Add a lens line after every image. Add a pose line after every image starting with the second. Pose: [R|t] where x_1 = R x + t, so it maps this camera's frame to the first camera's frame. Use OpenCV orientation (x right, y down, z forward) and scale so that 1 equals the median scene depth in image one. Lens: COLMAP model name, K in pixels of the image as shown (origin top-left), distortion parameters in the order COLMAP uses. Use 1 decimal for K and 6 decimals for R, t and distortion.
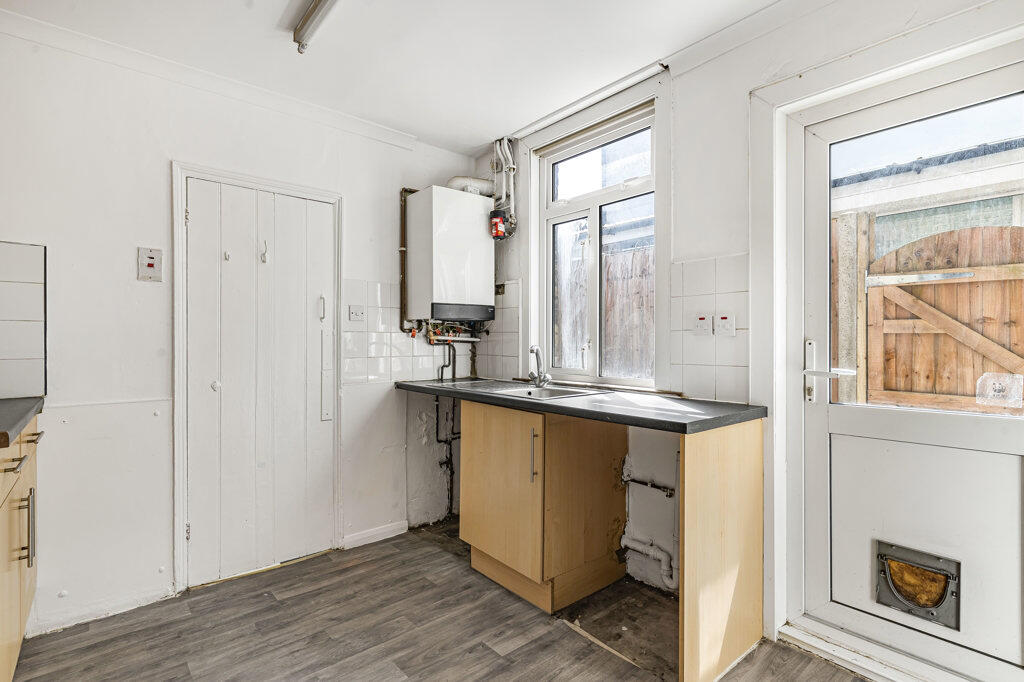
lens RADIAL K [[493.5, 0, 516.2], [0, 493.5, 338.2], [0, 0, 1]] dist [-0.002025, -0.000972]
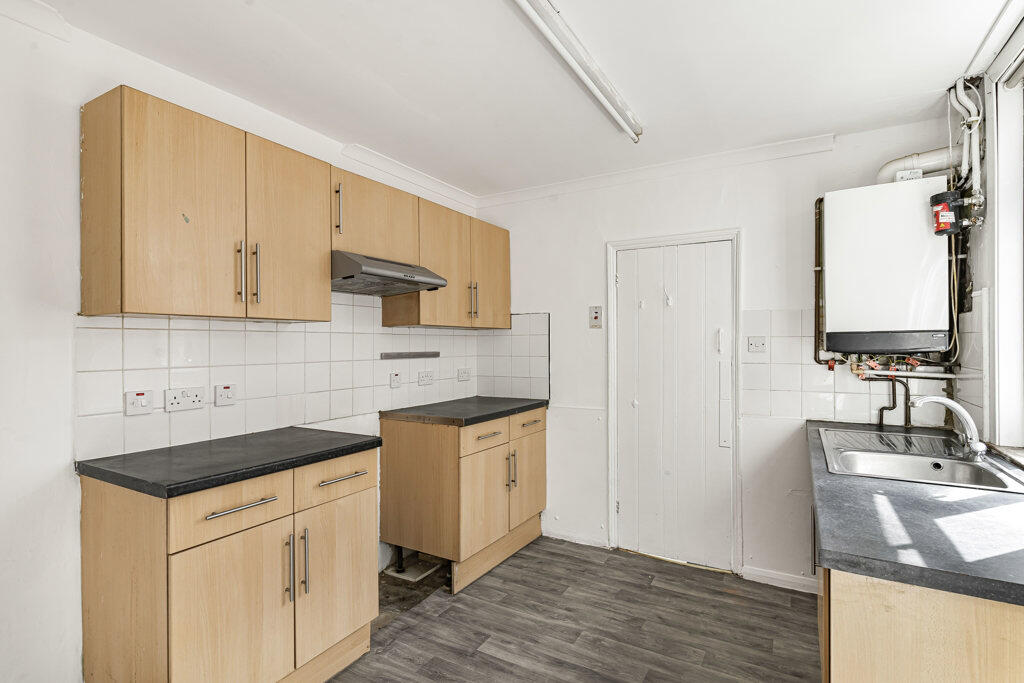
lens RADIAL K [[493.5, 0, 508.8], [0, 493.5, 344.0], [0, 0, 1]] dist [-0.002025, -0.000972]
pose [[0.323897, -0.001449, -0.946091, 0.460252], [0.007570, 0.999971, 0.001060, -0.058596], [0.946062, -0.007506, 0.323899, 0.220334]]
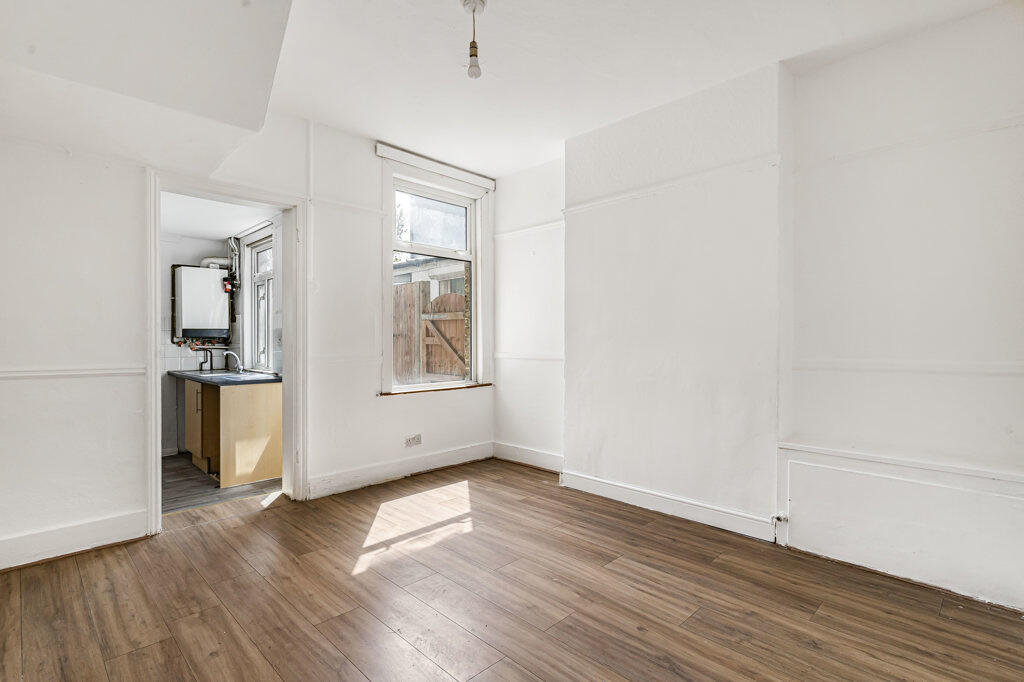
lens RADIAL K [[493.5, 0, 511.0], [0, 493.5, 340.6], [0, 0, 1]] dist [-0.002025, -0.000972]
pose [[0.996527, -0.002476, 0.083235, 0.946575], [0.001633, 0.999947, 0.010197, -0.045036], [-0.083256, -0.010025, 0.996478, -1.006319]]
